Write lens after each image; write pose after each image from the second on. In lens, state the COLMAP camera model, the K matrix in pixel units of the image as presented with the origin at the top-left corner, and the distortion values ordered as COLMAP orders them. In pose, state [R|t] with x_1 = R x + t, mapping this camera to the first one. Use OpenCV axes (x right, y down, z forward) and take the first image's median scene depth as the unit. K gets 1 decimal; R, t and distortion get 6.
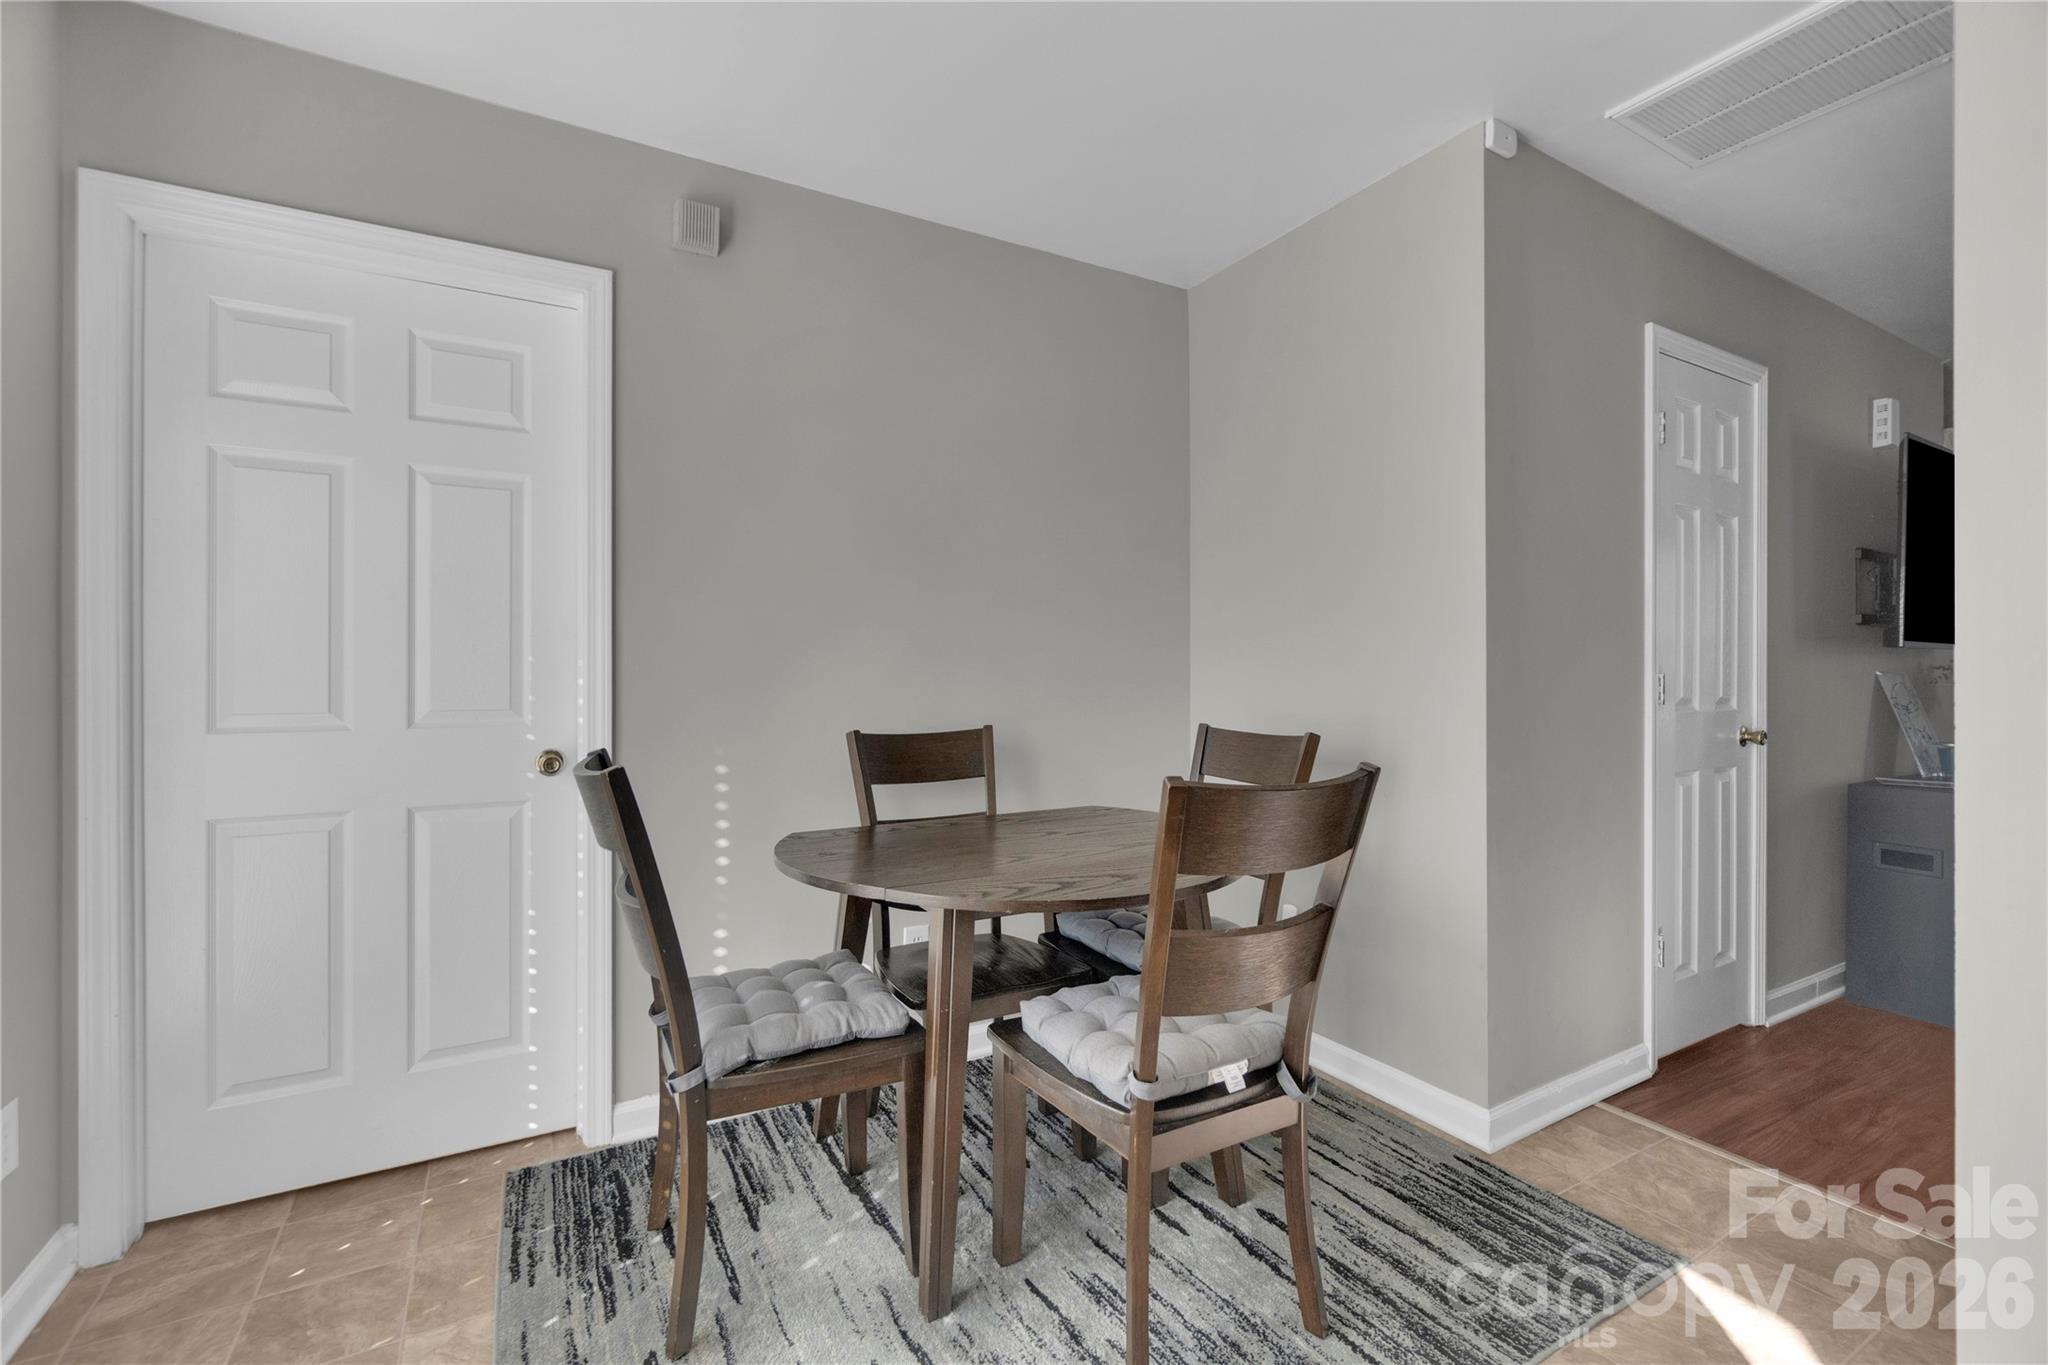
lens RADIAL K [[886.6, 0, 1013.0], [0, 886.6, 673.6], [0, 0, 1]] dist [-0.005794, 0.000911]
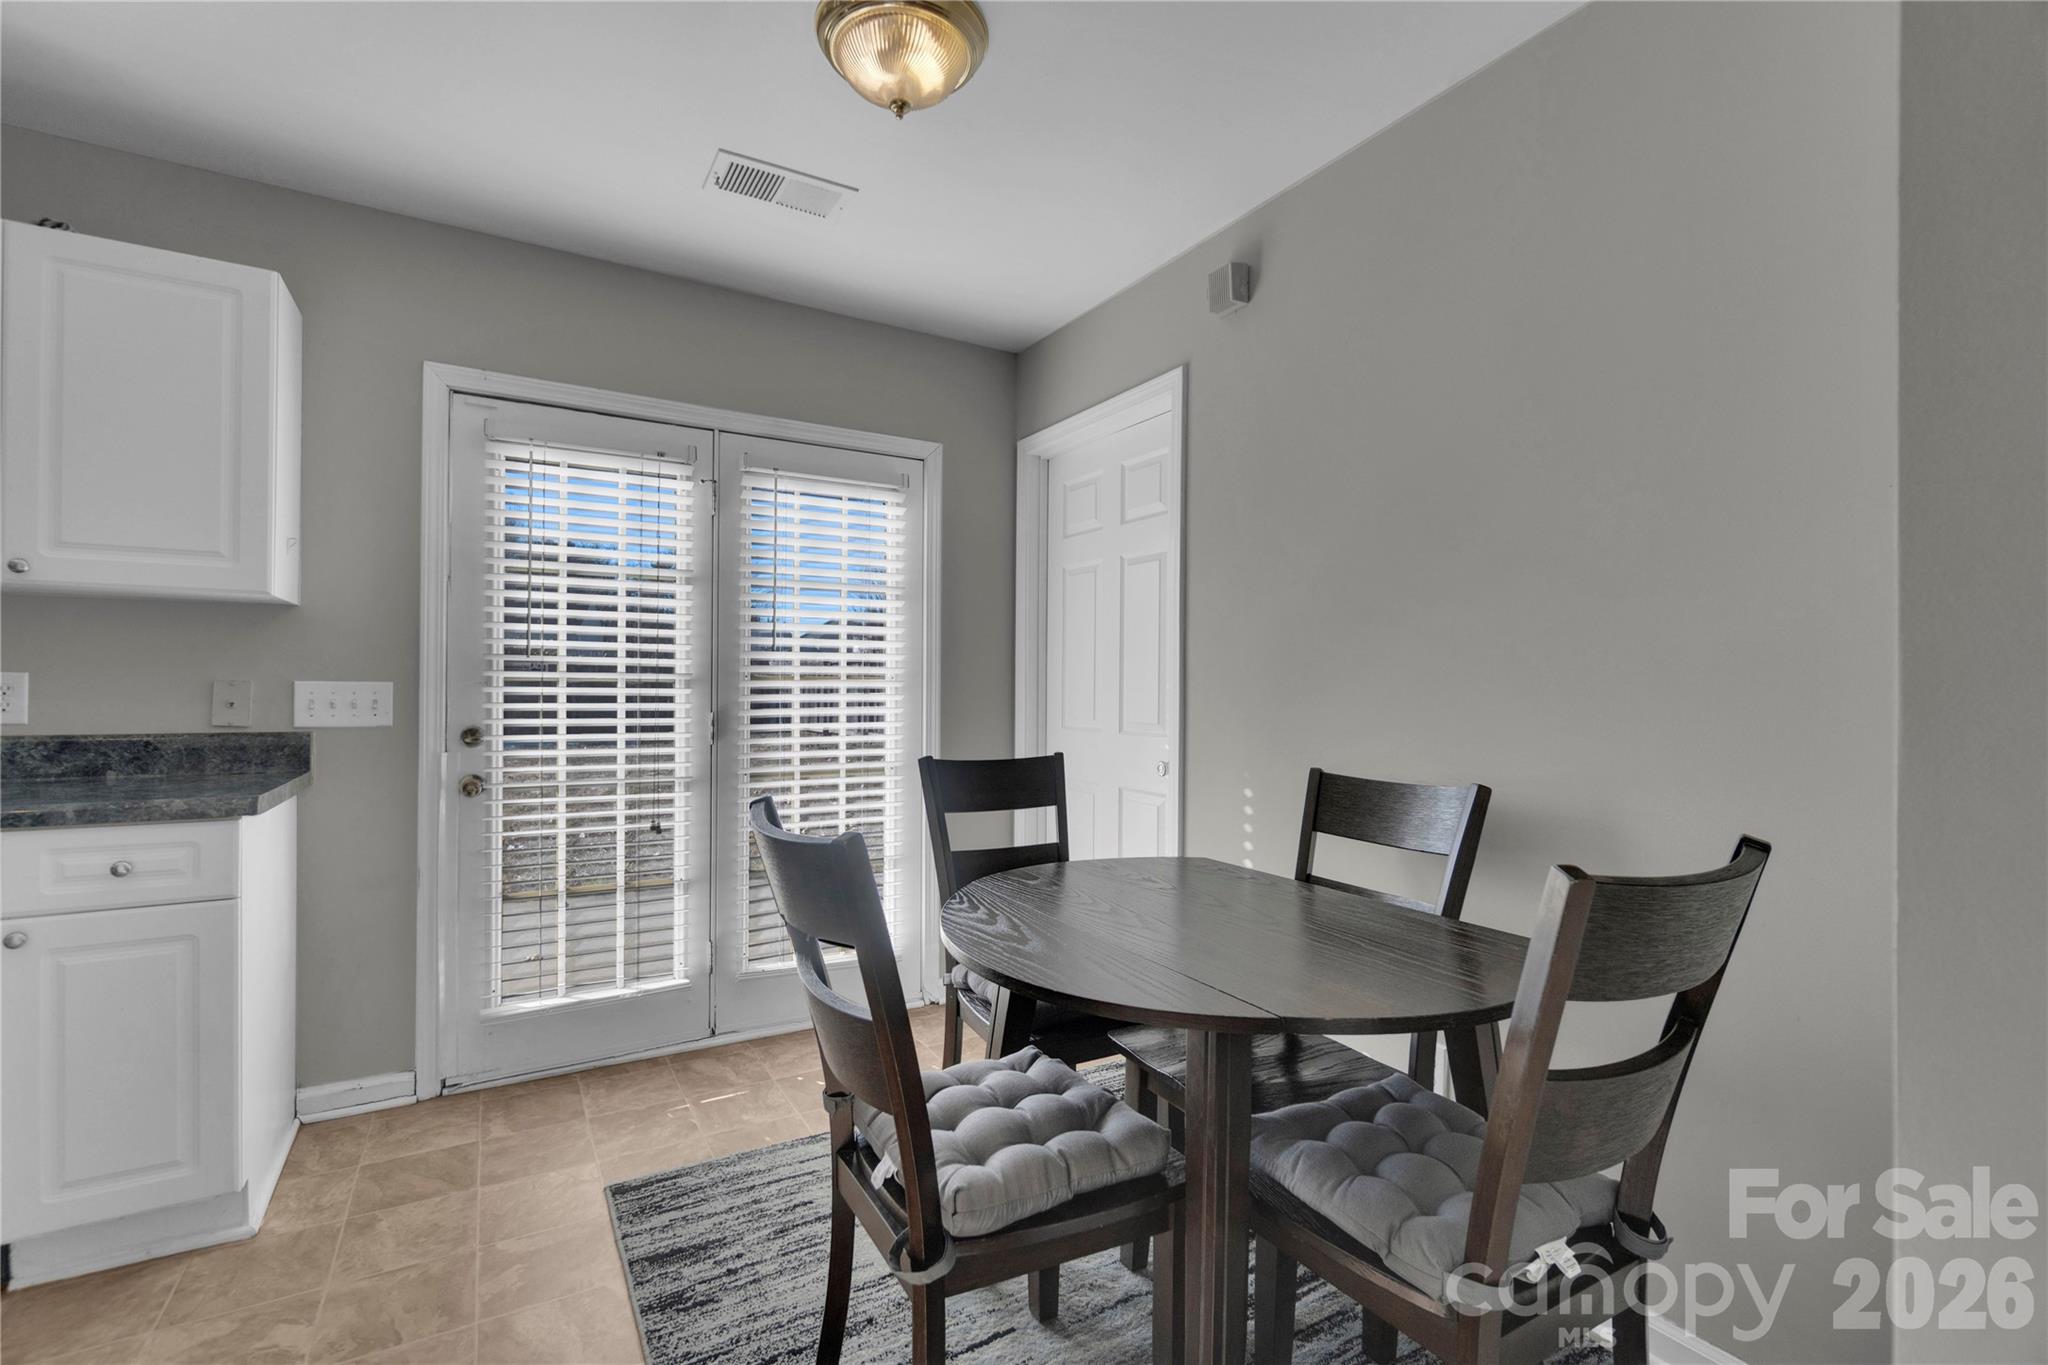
lens RADIAL K [[886.6, 0, 1005.3], [0, 886.6, 687.8], [0, 0, 1]] dist [-0.005794, 0.000911]
pose [[0.009759, -0.000206, -0.999952, 0.866763], [-0.012883, 0.999917, -0.000332, -0.012760], [0.999869, 0.012886, 0.009756, 0.865403]]
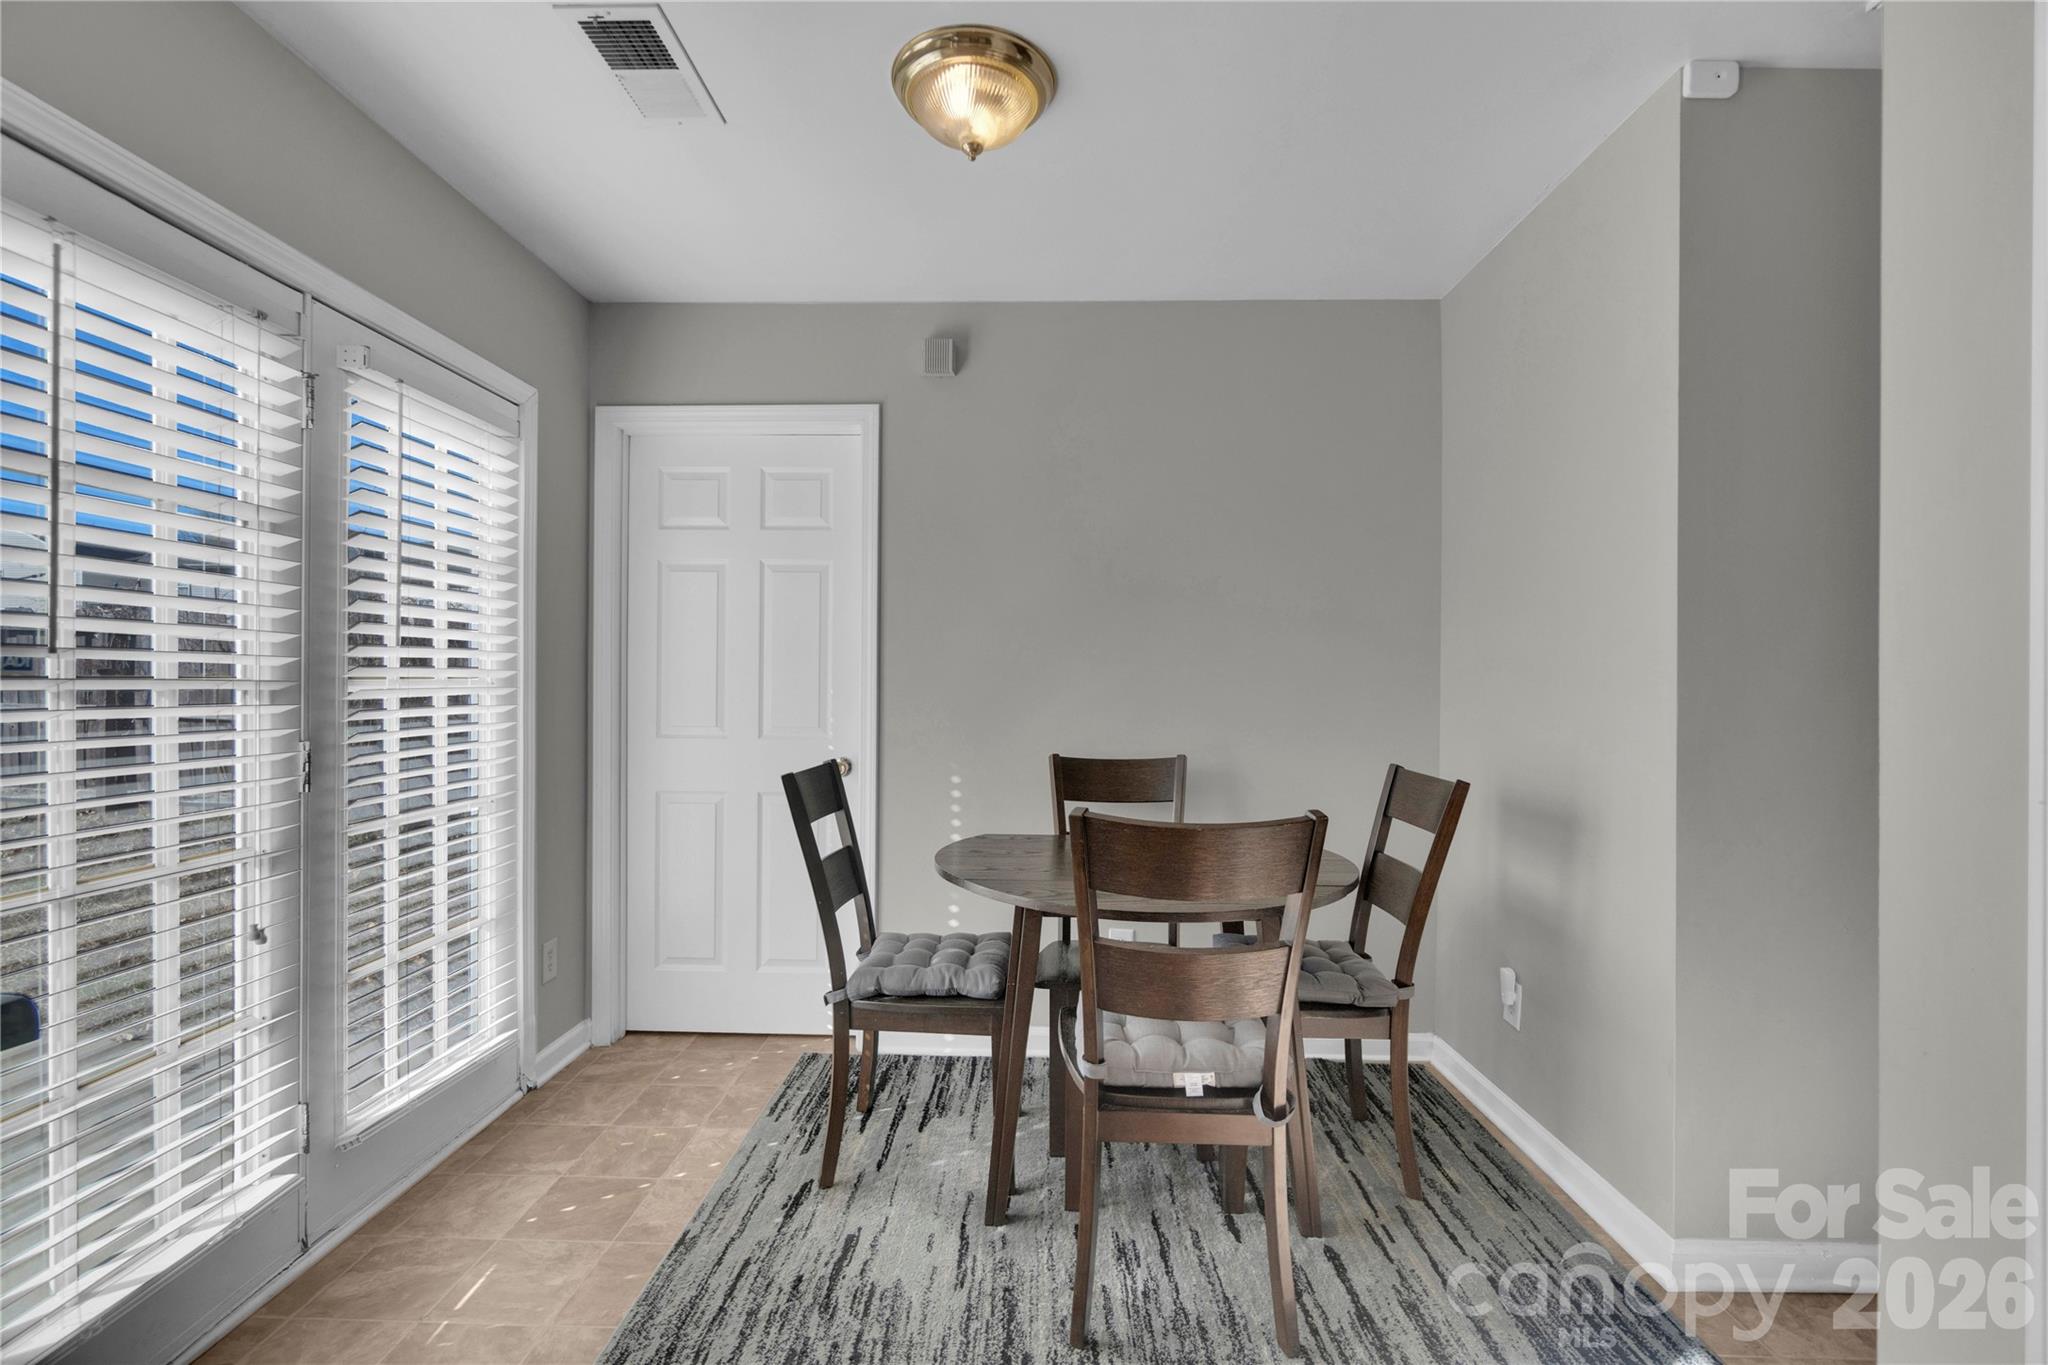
lens RADIAL K [[886.6, 0, 1007.6], [0, 886.6, 689.7], [0, 0, 1]] dist [-0.005794, 0.000911]
pose [[0.854947, 0.010095, -0.518617, 0.479940], [-0.010143, 0.999945, 0.002743, -0.030223], [0.518616, 0.002915, 0.855002, -0.056203]]
